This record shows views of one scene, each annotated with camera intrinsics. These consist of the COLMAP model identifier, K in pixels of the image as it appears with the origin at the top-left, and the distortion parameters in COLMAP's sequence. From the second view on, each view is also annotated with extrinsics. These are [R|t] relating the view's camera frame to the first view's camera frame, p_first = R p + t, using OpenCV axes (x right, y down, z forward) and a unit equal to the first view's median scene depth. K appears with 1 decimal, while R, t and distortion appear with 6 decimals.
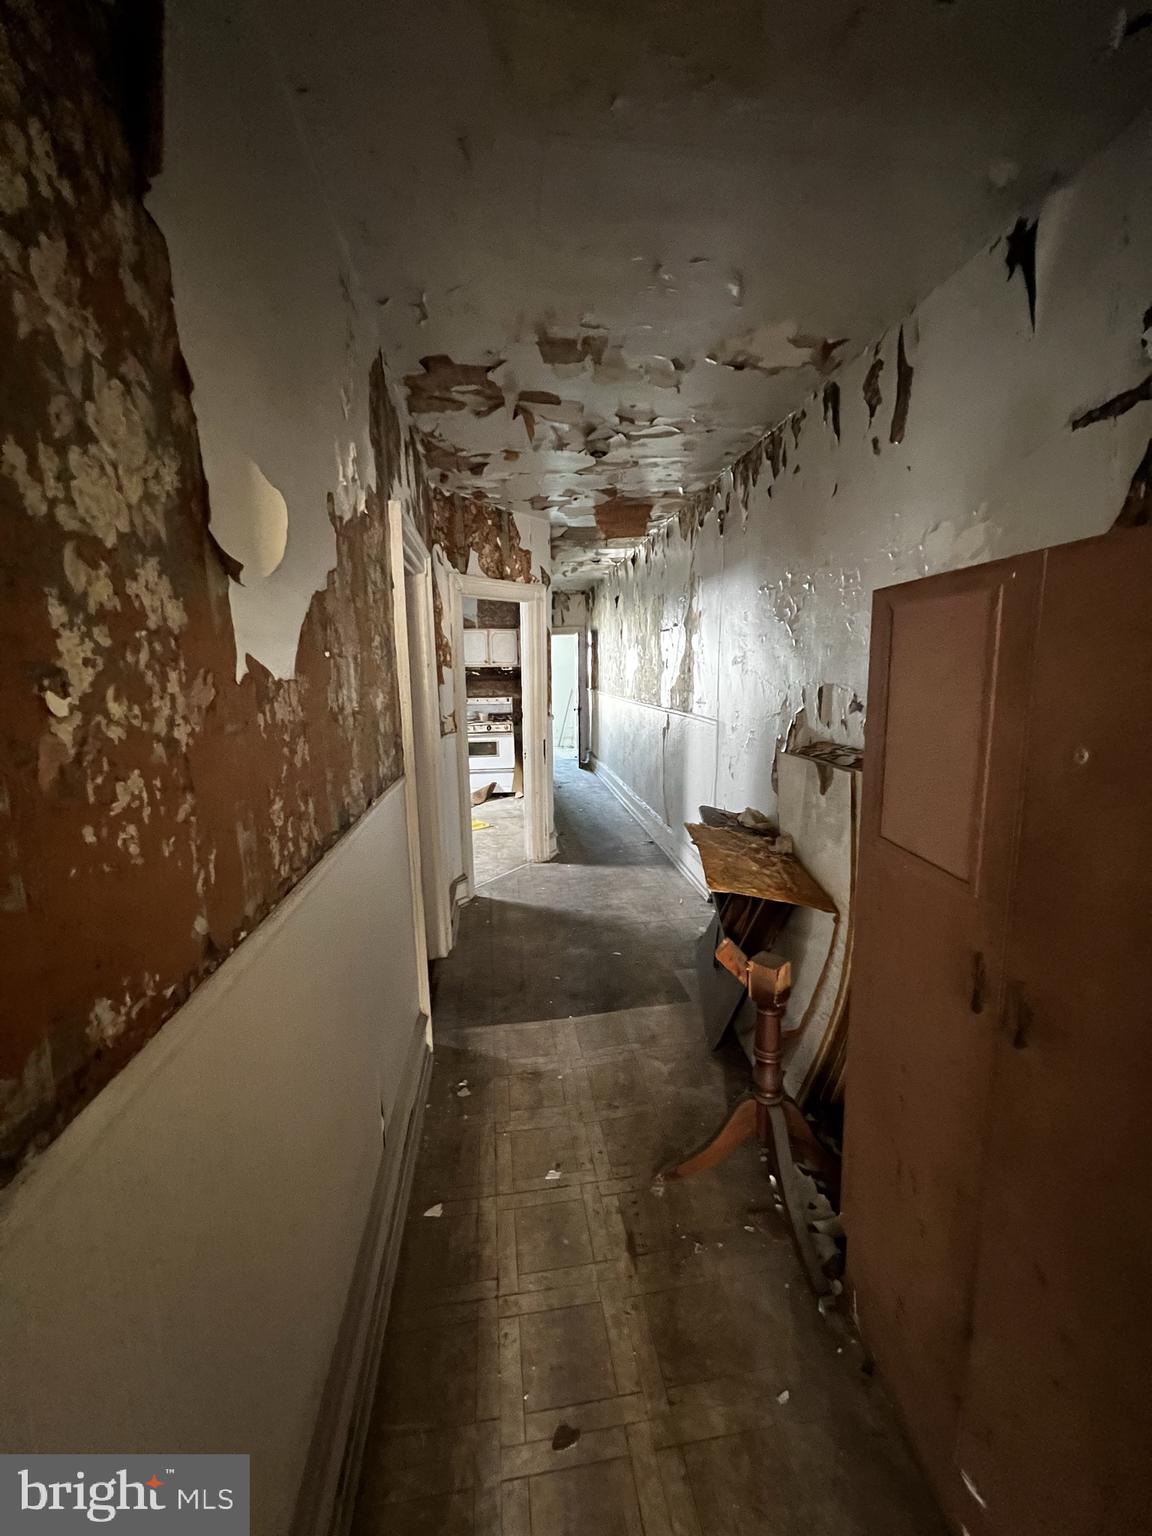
lens RADIAL K [[615.0, 0, 578.3], [0, 615.0, 765.9], [0, 0, 1]] dist [0.002968, -0.000250]
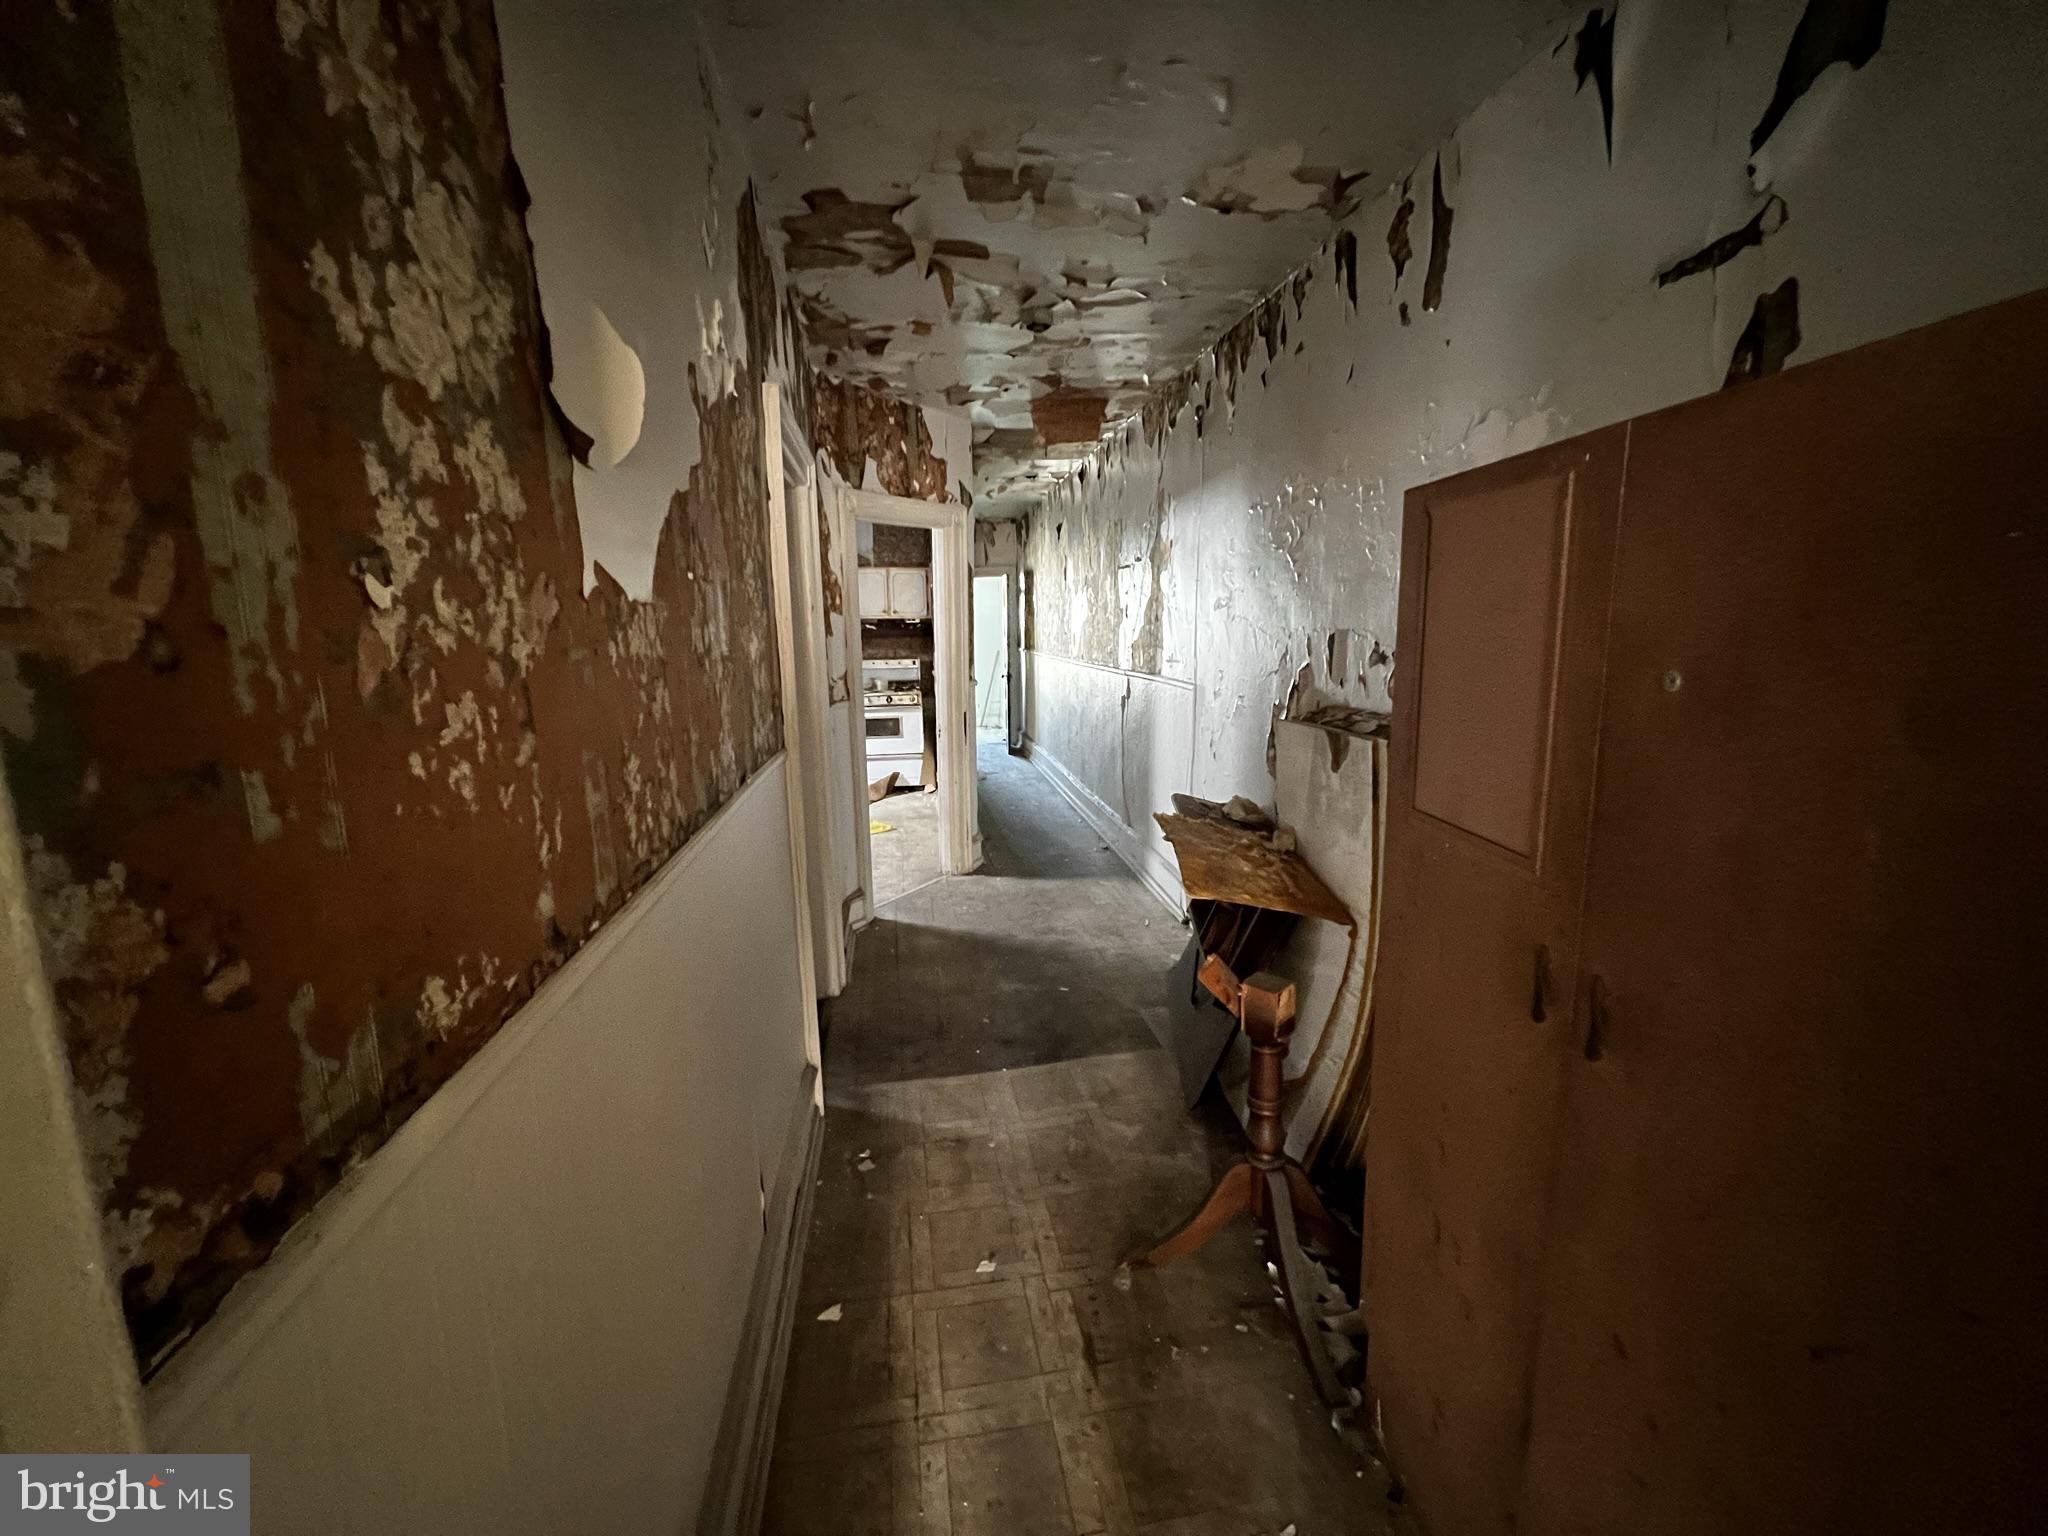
lens RADIAL K [[820.0, 0, 1020.1], [0, 820.0, 764.8], [0, 0, 1]] dist [0.002968, -0.000250]
pose [[0.999833, -0.003447, 0.017935, -0.007647], [0.003268, 0.999945, 0.009961, 0.016022], [-0.017968, -0.009901, 0.999790, -0.008103]]
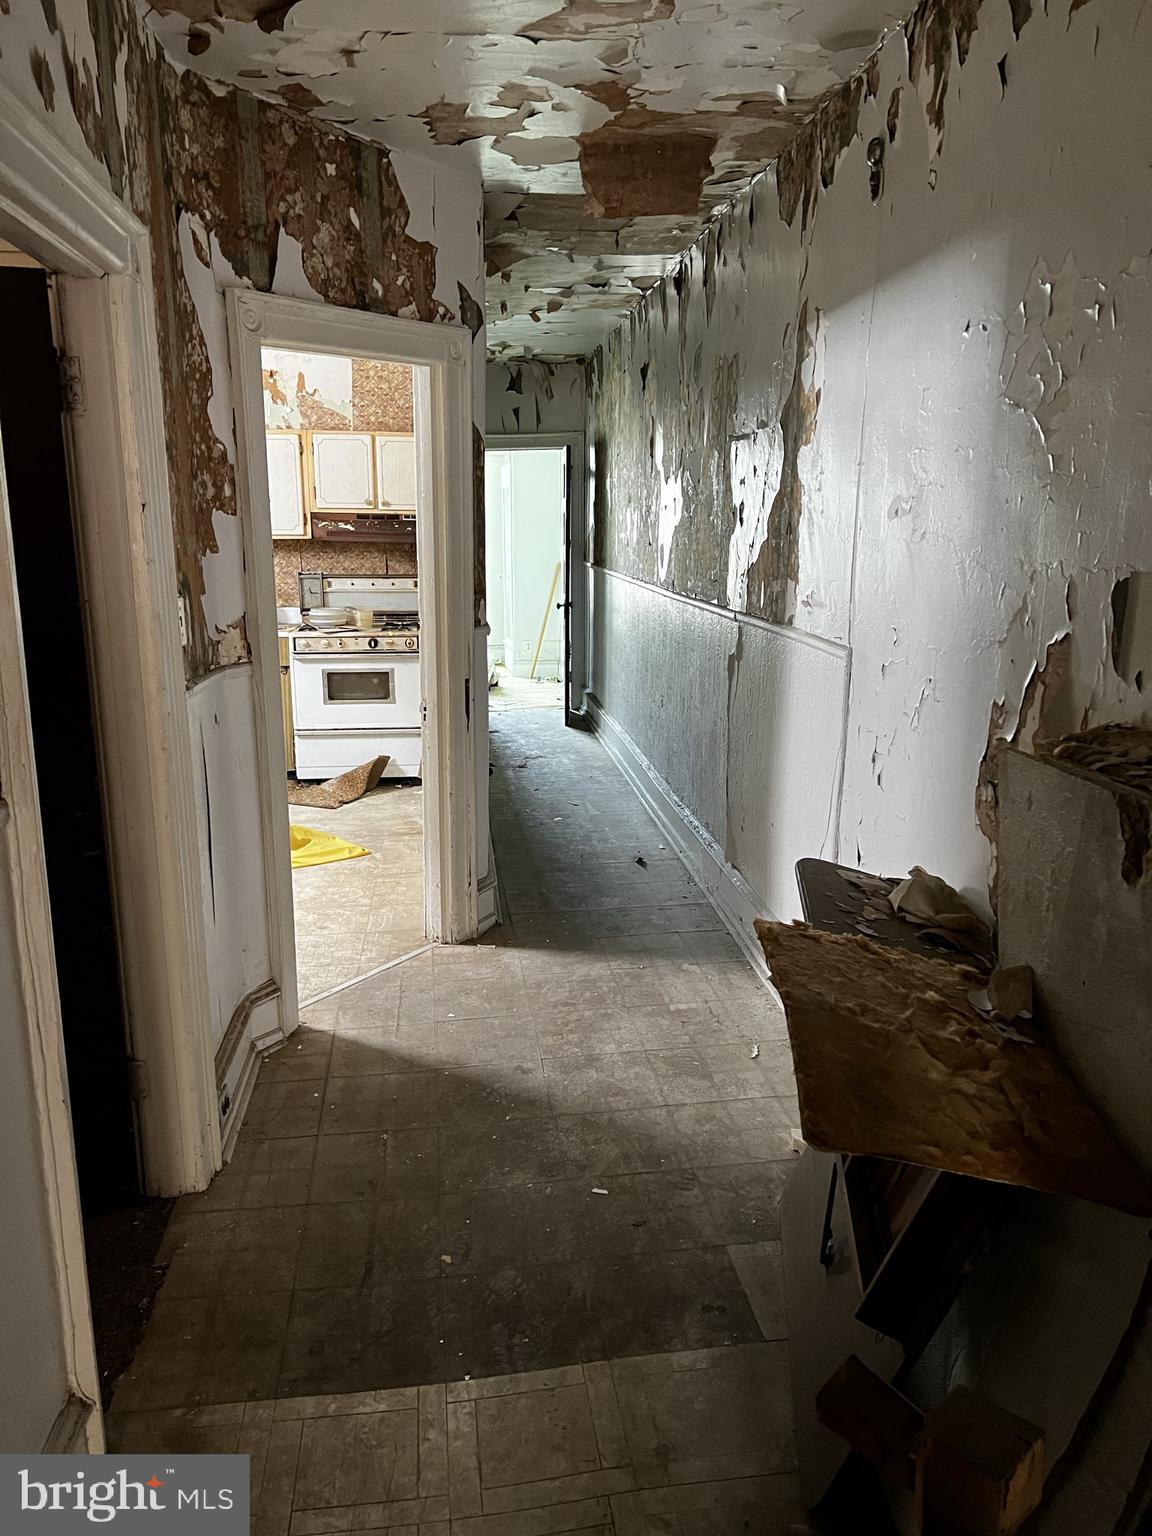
lens RADIAL K [[1147.6, 0, 573.8], [0, 1147.6, 775.0], [0, 0, 1]] dist [0.052860, -0.057551]
pose [[0.999771, 0.018198, -0.011223, 0.045647], [-0.017475, 0.997958, 0.061439, -0.032346], [0.012318, -0.061229, 0.998048, 0.192877]]
